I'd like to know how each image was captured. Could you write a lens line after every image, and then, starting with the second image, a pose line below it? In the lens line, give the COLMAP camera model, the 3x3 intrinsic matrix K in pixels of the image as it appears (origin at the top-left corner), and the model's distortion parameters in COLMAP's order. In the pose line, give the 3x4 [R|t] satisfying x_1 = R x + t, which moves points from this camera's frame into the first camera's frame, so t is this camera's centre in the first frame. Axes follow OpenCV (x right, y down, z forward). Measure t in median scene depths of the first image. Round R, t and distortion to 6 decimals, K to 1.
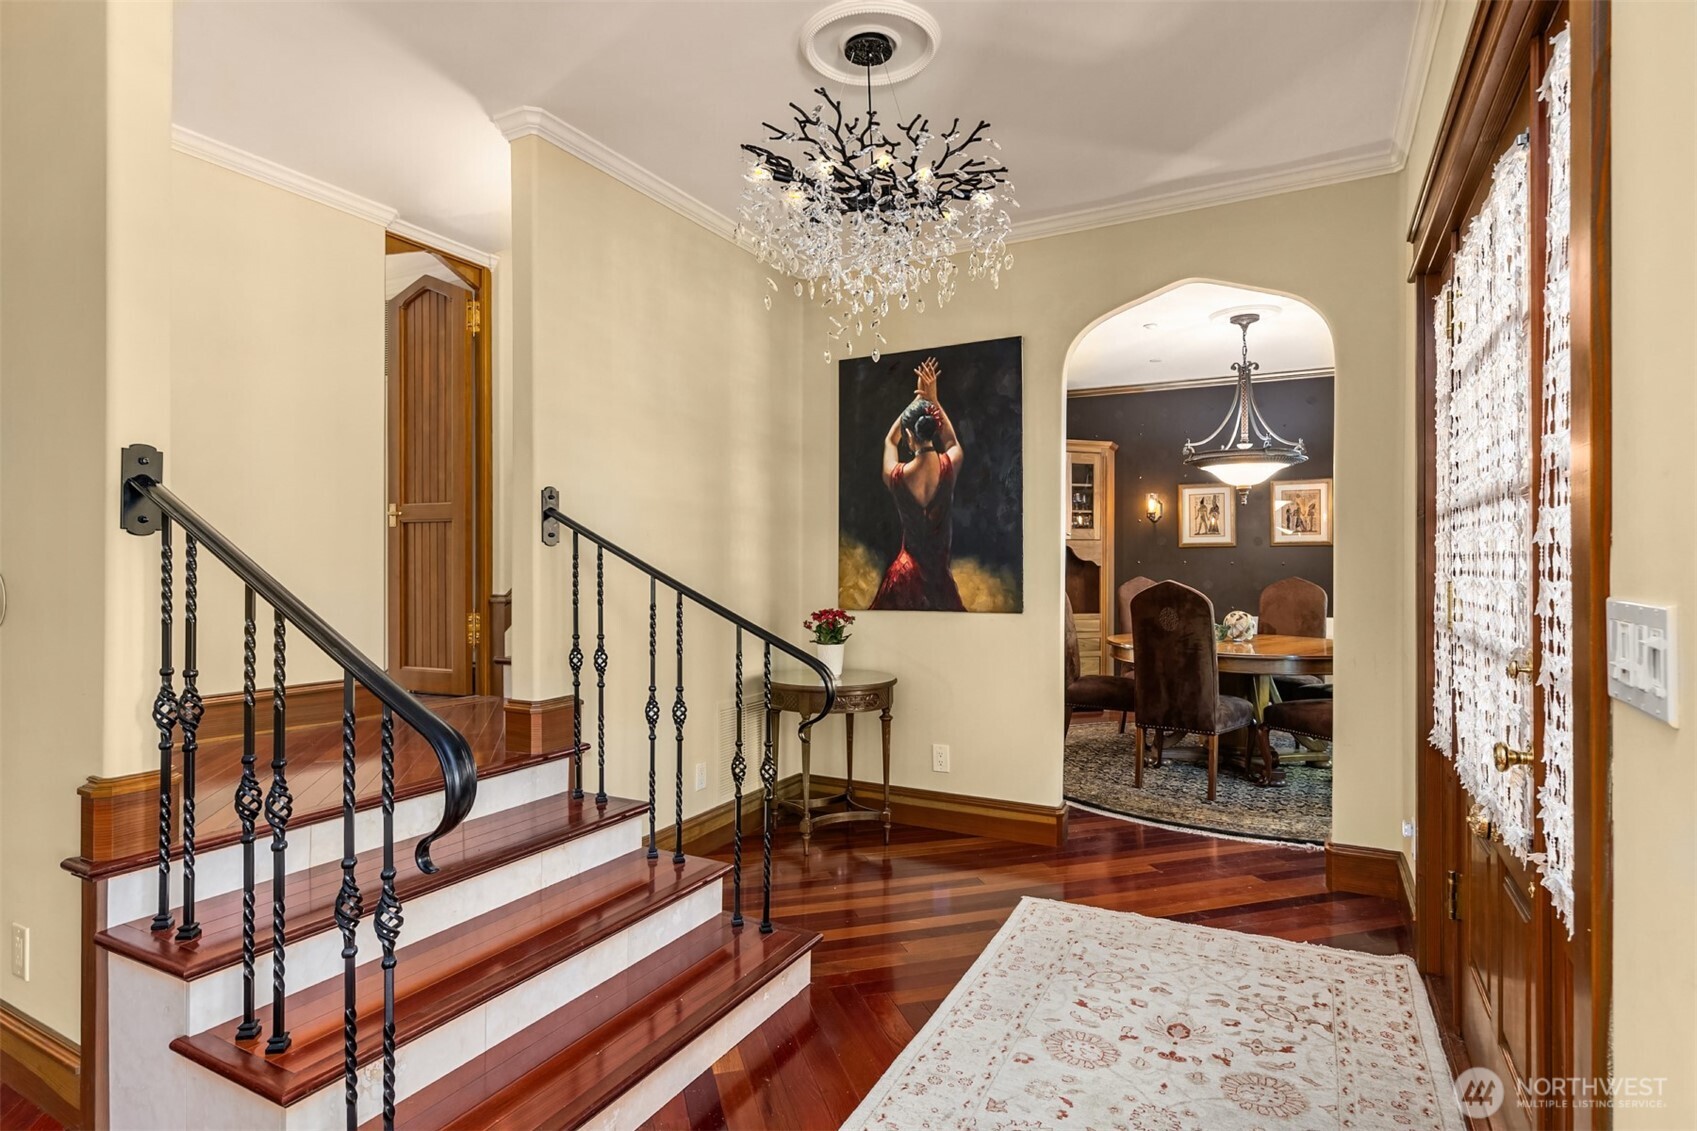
lens RADIAL K [[876.7, 0, 838.6], [0, 876.7, 564.2], [0, 0, 1]] dist [0.007745, 0.000518]
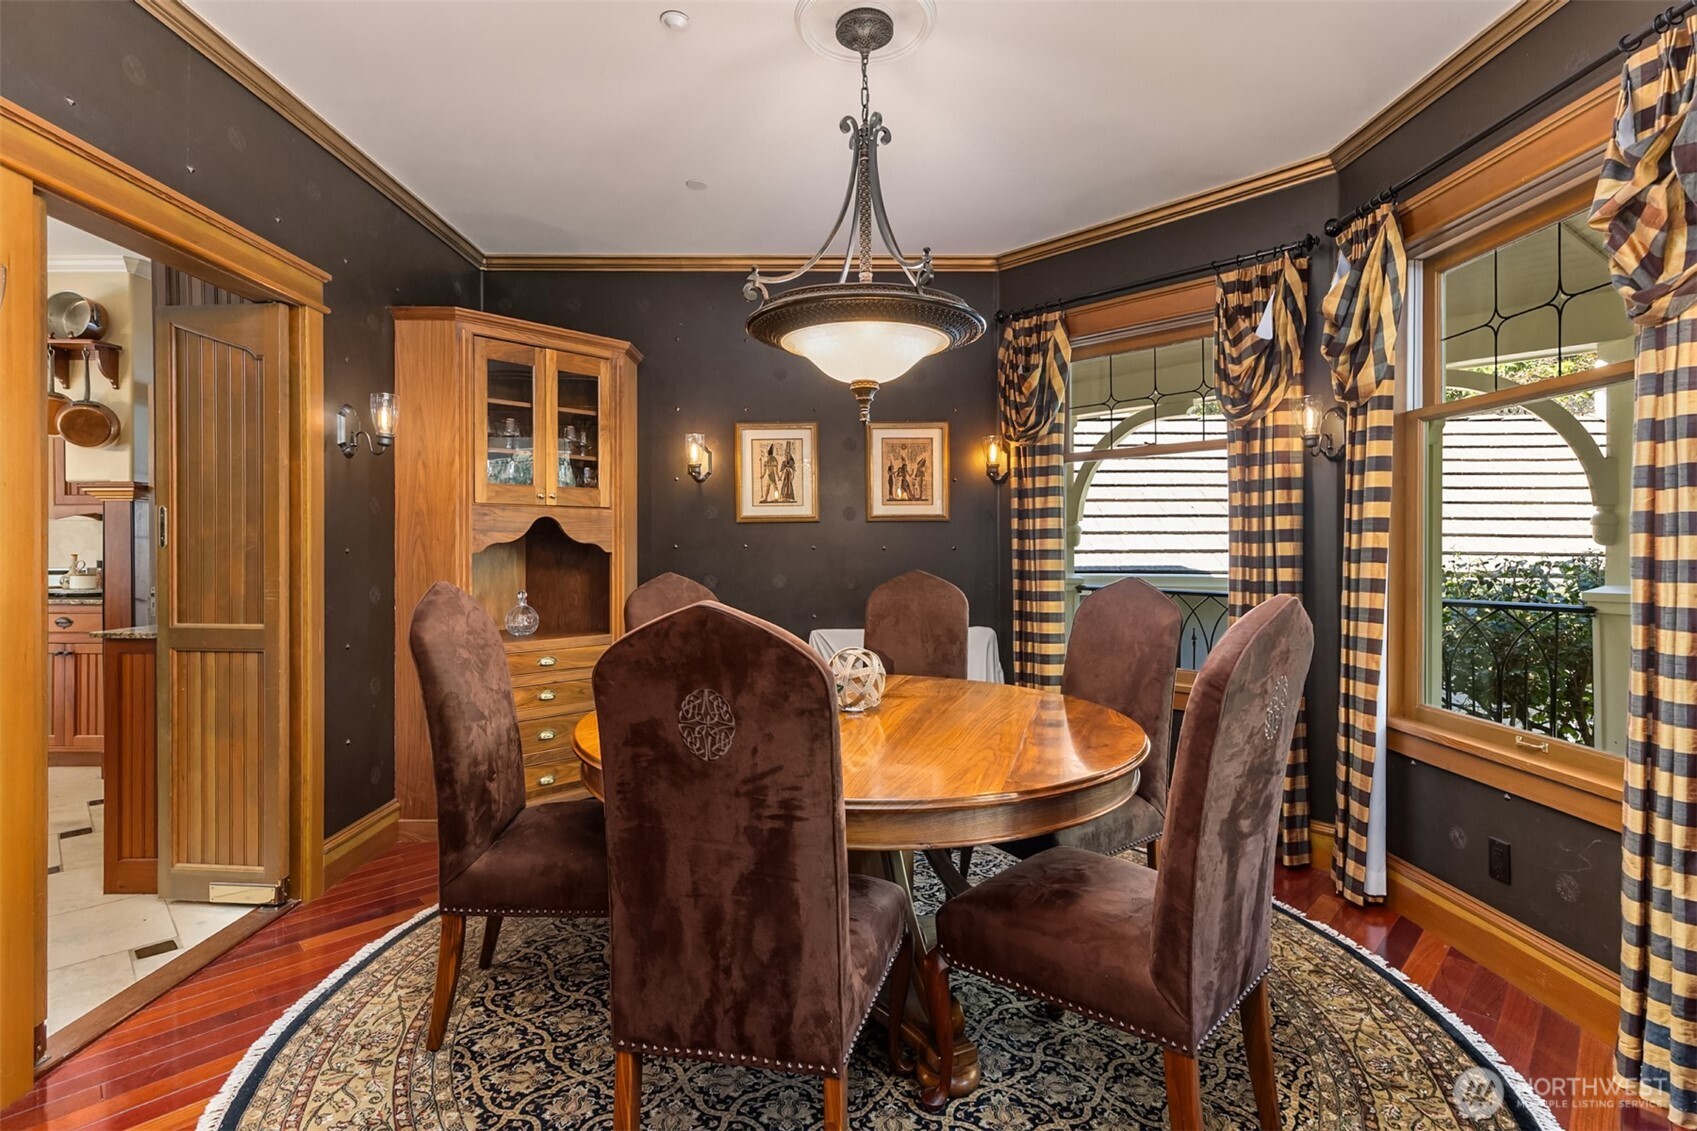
lens RADIAL K [[806.9, 0, 838.4], [0, 806.9, 556.0], [0, 0, 1]] dist [-0.000999, -0.000368]
pose [[0.879847, -0.006097, 0.475218, 0.187884], [0.001870, 0.999954, 0.009368, -0.000387], [-0.475253, -0.007354, 0.879818, 0.484391]]
